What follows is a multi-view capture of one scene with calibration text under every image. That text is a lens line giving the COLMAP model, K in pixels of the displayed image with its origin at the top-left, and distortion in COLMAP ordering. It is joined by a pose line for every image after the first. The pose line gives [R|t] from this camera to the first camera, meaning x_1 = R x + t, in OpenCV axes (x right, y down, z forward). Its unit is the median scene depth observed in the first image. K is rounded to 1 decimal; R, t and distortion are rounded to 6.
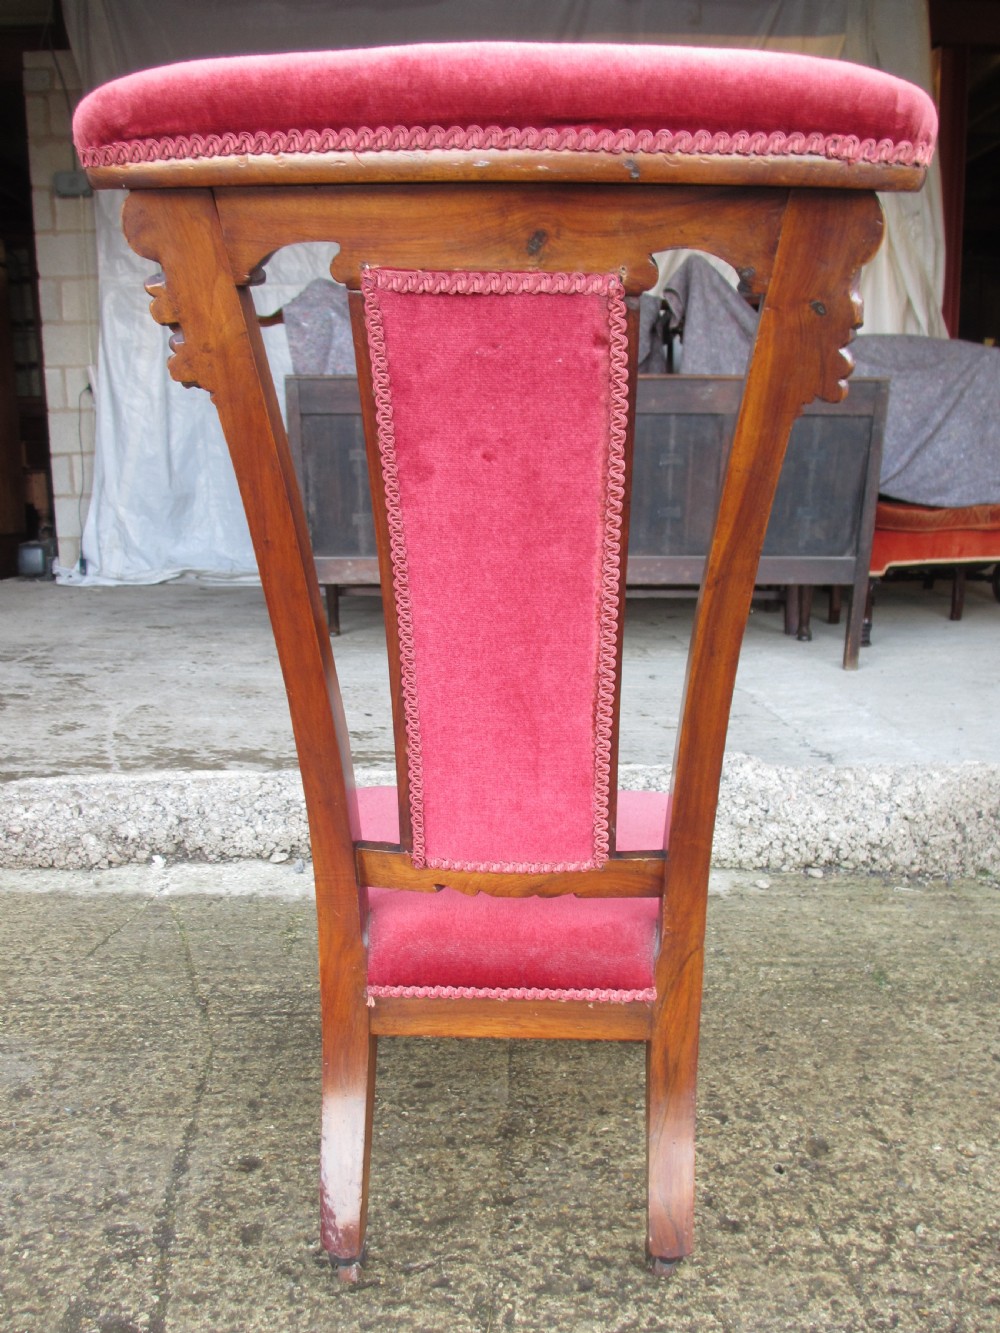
lens RADIAL K [[1125.1, 0, 503.1], [0, 1125.1, 662.0], [0, 0, 1]] dist [-0.048672, 0.021804]
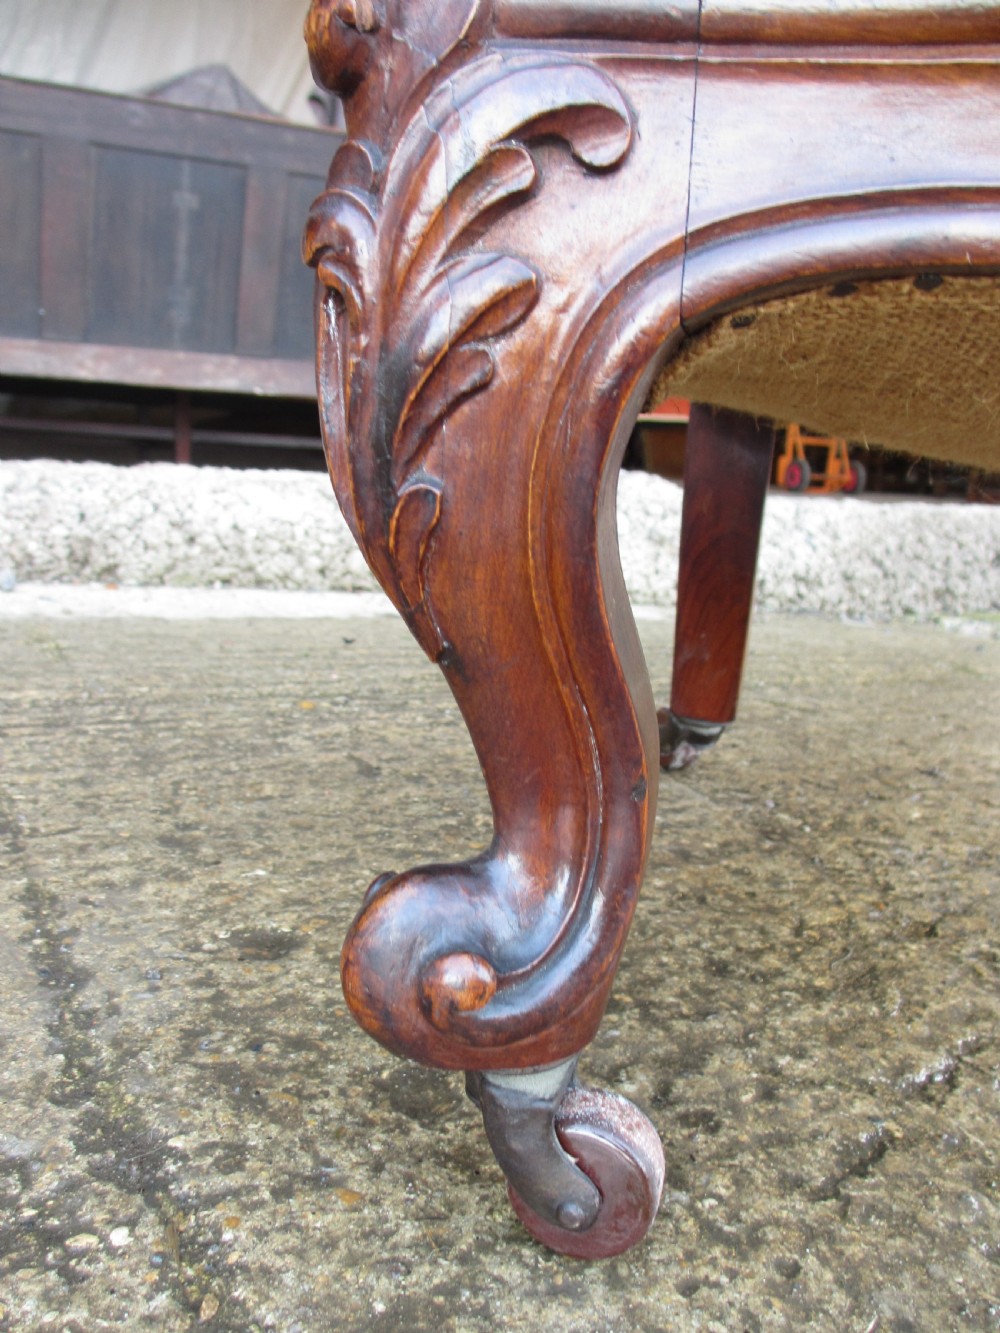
lens RADIAL K [[1120.5, 0, 500.0], [0, 1120.5, 666.5], [0, 0, 1]] dist [-0.054487, 0.010901]
pose [[0.913505, -0.018357, 0.406414, -0.237523], [0.010401, 0.999709, 0.021778, 0.281187], [-0.406695, -0.015668, 0.913429, 0.512460]]
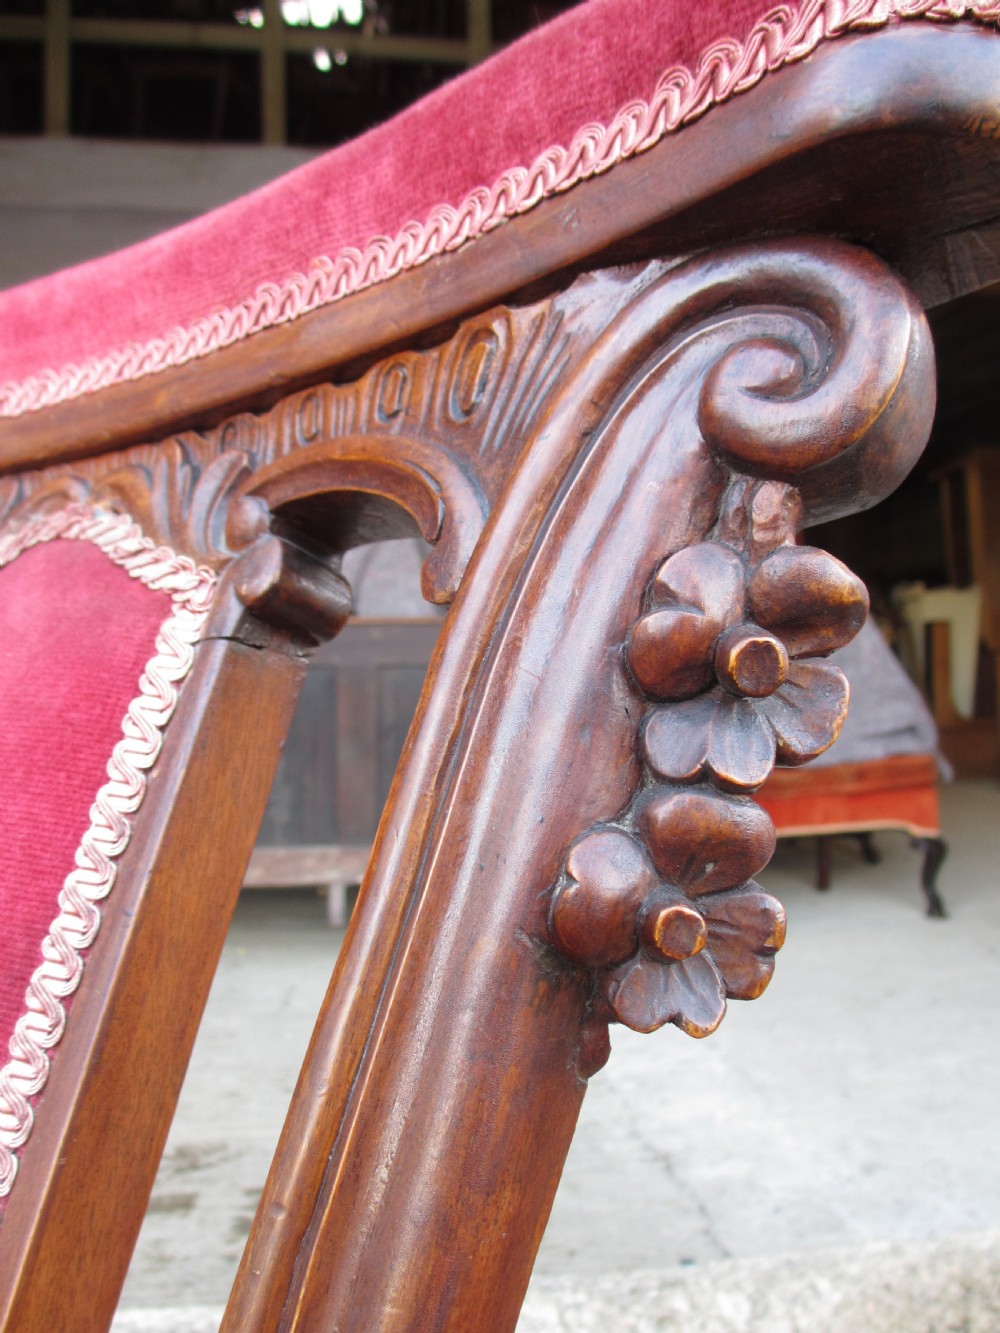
lens RADIAL K [[1127.5, 0, 501.2], [0, 1127.5, 681.4], [0, 0, 1]] dist [-0.055718, 0.002250]
pose [[0.993152, -0.018291, 0.115387, 0.223156], [0.038983, 0.982944, -0.179724, -0.166016], [-0.110132, 0.182991, 0.976926, 0.554797]]
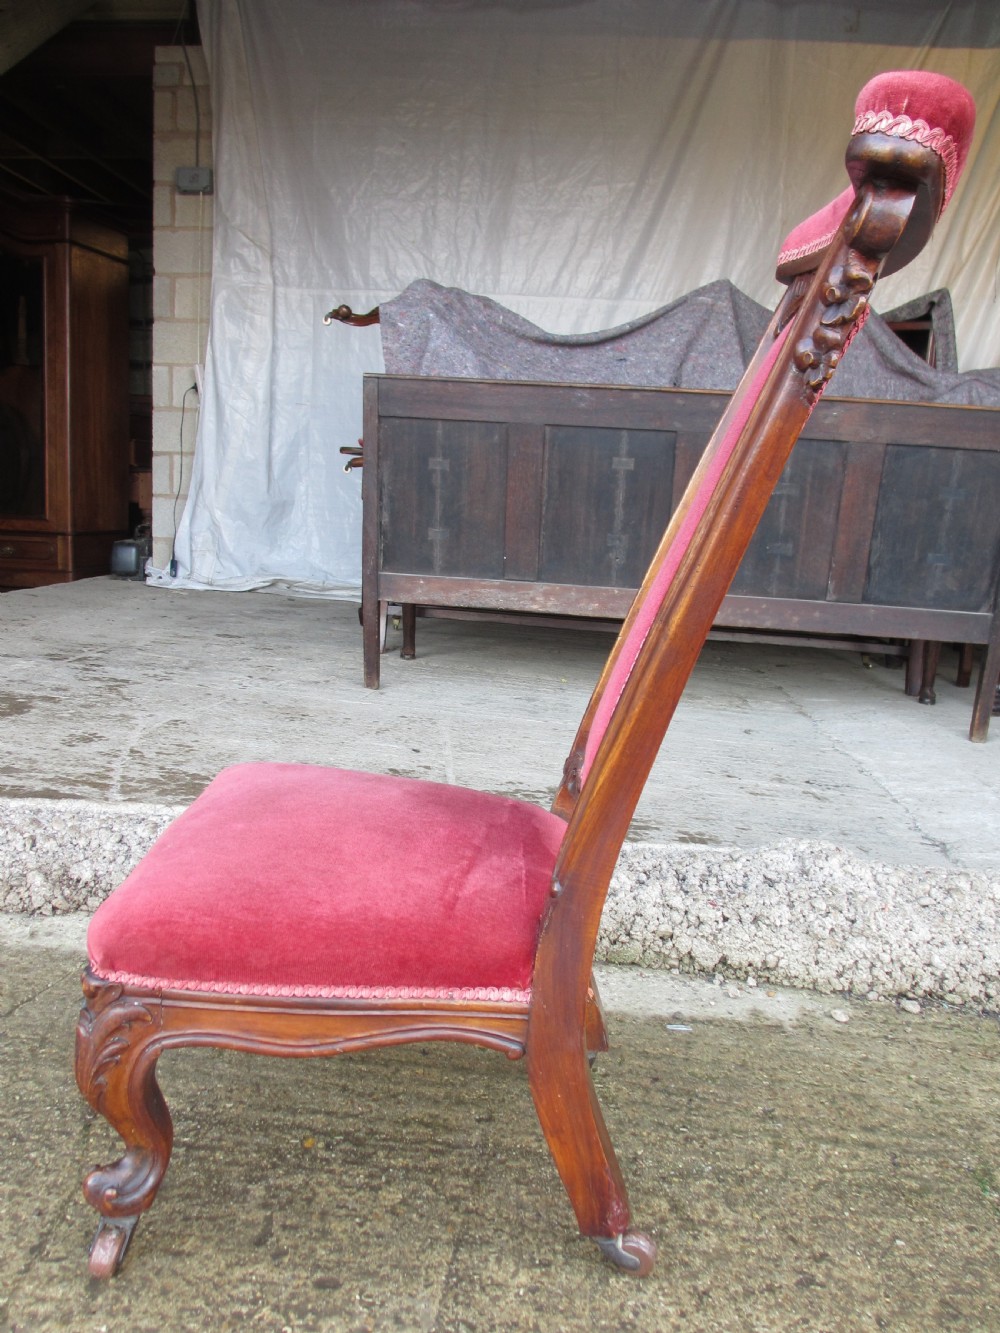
lens RADIAL K [[1125.1, 0, 503.1], [0, 1125.1, 662.0], [0, 0, 1]] dist [-0.048672, 0.021804]
pose [[0.991544, 0.073801, -0.106738, 0.081014], [-0.076544, 0.996827, -0.021828, -0.018937], [0.104789, 0.029814, 0.994048, 0.245508]]
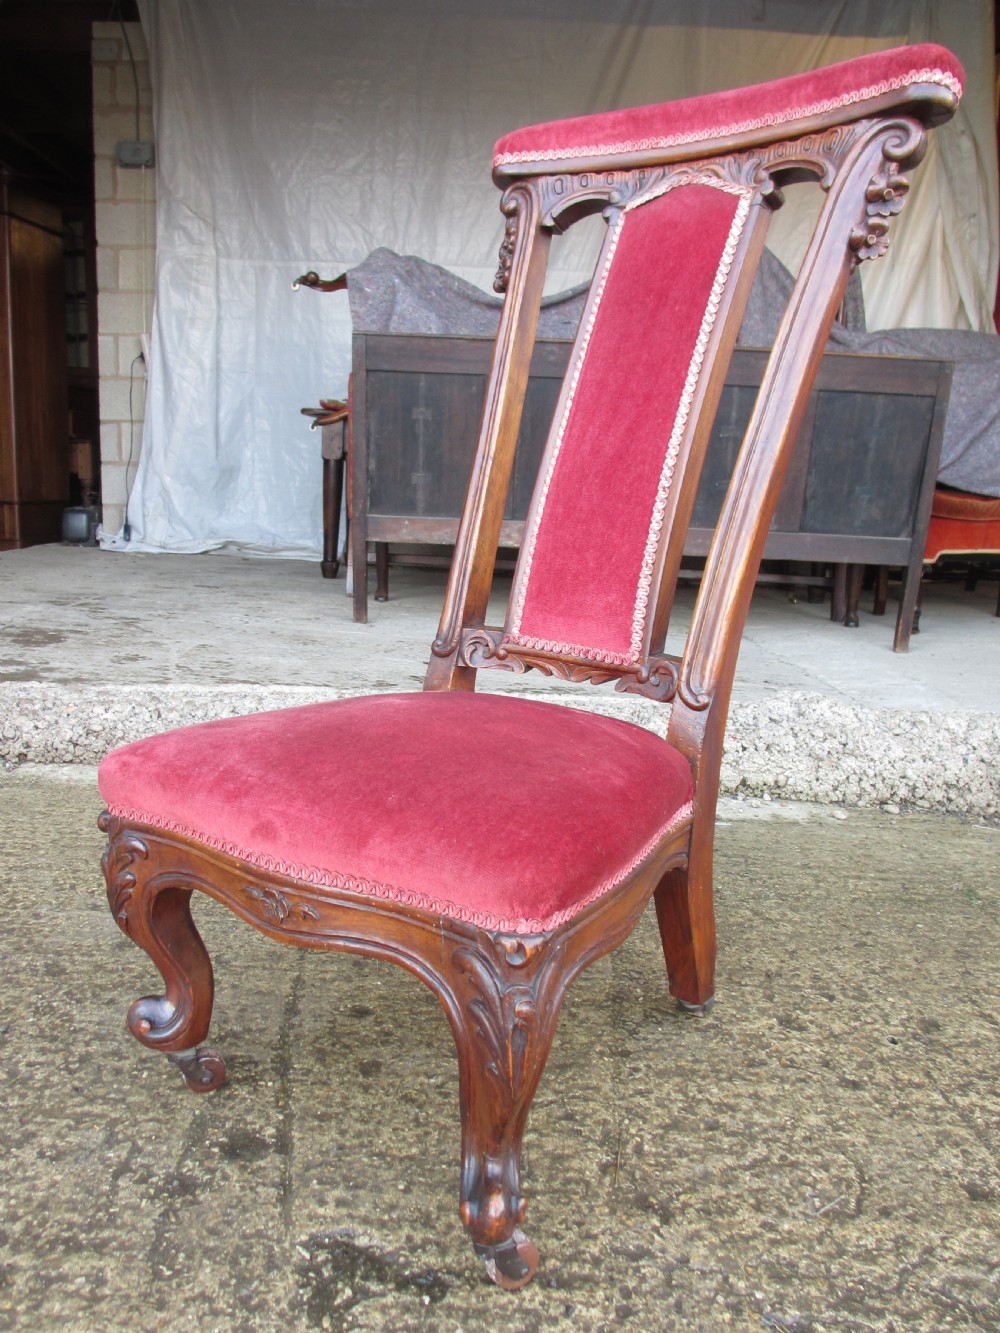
lens RADIAL K [[1125.1, 0, 503.1], [0, 1125.1, 662.0], [0, 0, 1]] dist [-0.048672, 0.021804]
pose [[0.998922, 0.044552, -0.013057, -0.079927], [-0.044713, 0.998924, -0.012345, 0.114734], [0.012493, 0.012915, 0.999839, -0.002375]]
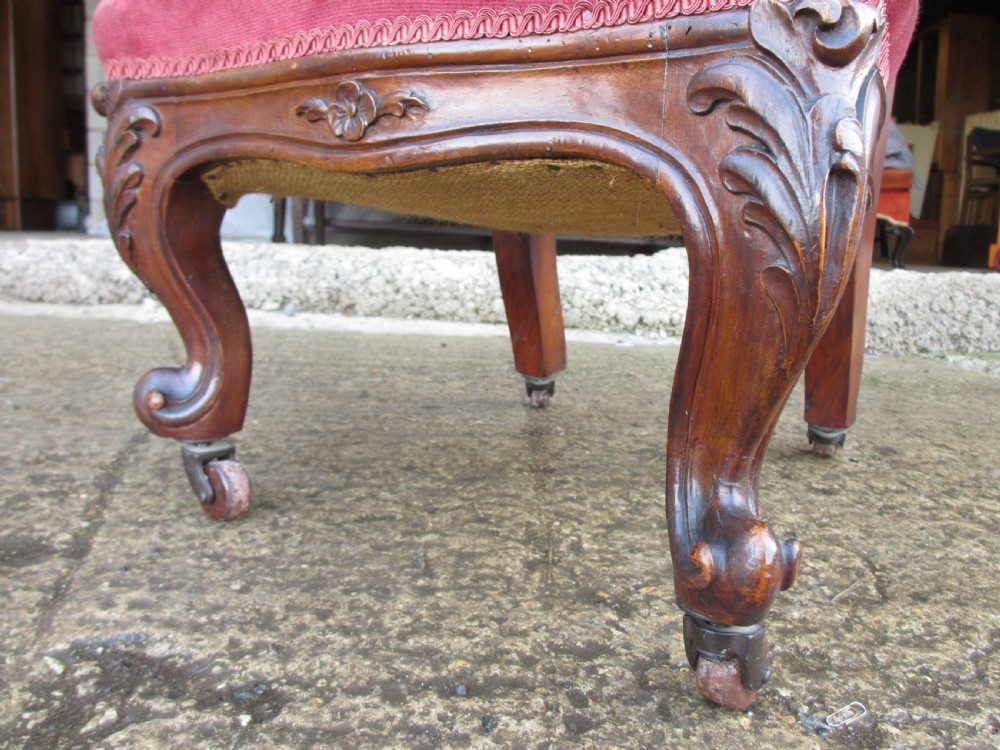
lens RADIAL K [[844.0, 0, 502.9], [0, 844.0, 371.2], [0, 0, 1]] dist [-0.048672, 0.021804]
pose [[0.996611, 0.030731, 0.076301, -0.058415], [-0.029440, 0.999405, -0.017982, 0.319529], [-0.076808, 0.015675, 0.996923, 0.291973]]
